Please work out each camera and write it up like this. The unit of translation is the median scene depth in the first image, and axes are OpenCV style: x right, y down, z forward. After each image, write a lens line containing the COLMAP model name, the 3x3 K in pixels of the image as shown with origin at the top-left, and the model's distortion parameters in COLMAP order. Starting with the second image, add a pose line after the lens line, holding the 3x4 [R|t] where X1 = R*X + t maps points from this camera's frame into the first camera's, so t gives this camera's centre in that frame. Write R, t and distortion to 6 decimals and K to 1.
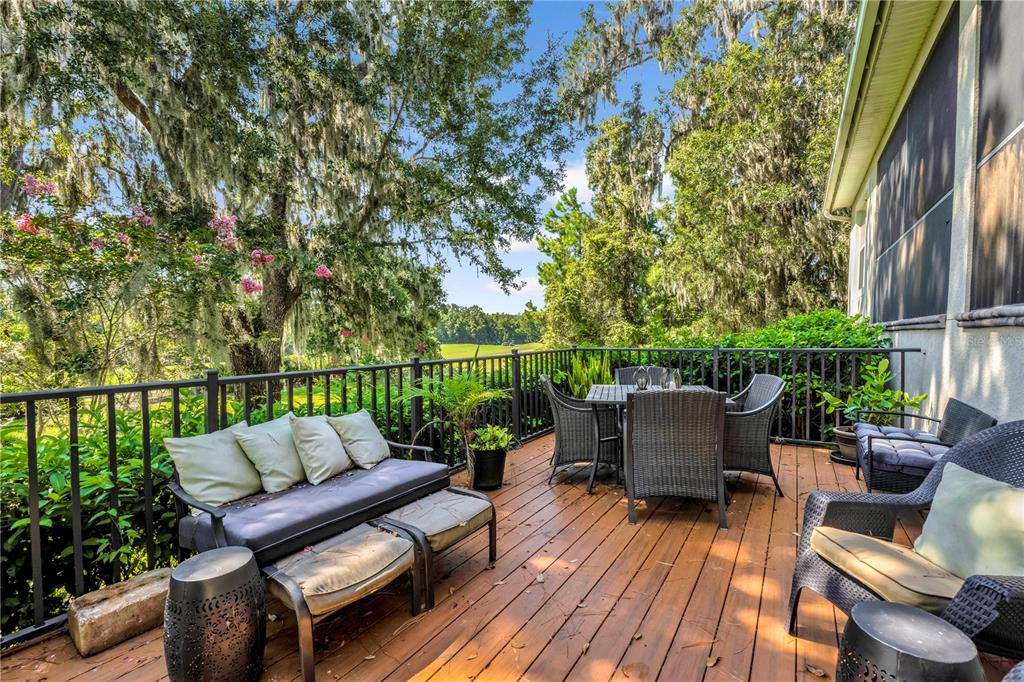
lens RADIAL K [[422.4, 0, 512.2], [0, 422.4, 331.1], [0, 0, 1]] dist [-0.016167, 0.000177]
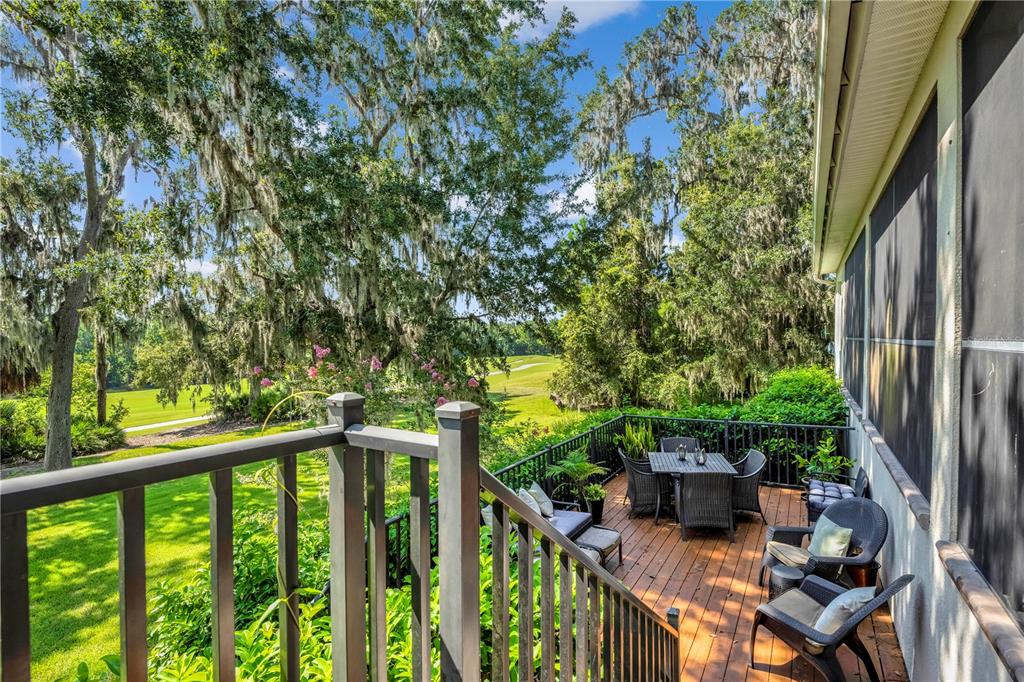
lens RADIAL K [[446.1, 0, 514.1], [0, 446.1, 329.6], [0, 0, 1]] dist [-0.001793, -0.000148]
pose [[0.999776, -0.018411, 0.010449, -0.077015], [0.018633, 0.999594, -0.021572, -0.073907], [-0.010047, 0.021762, 0.999713, -0.161010]]
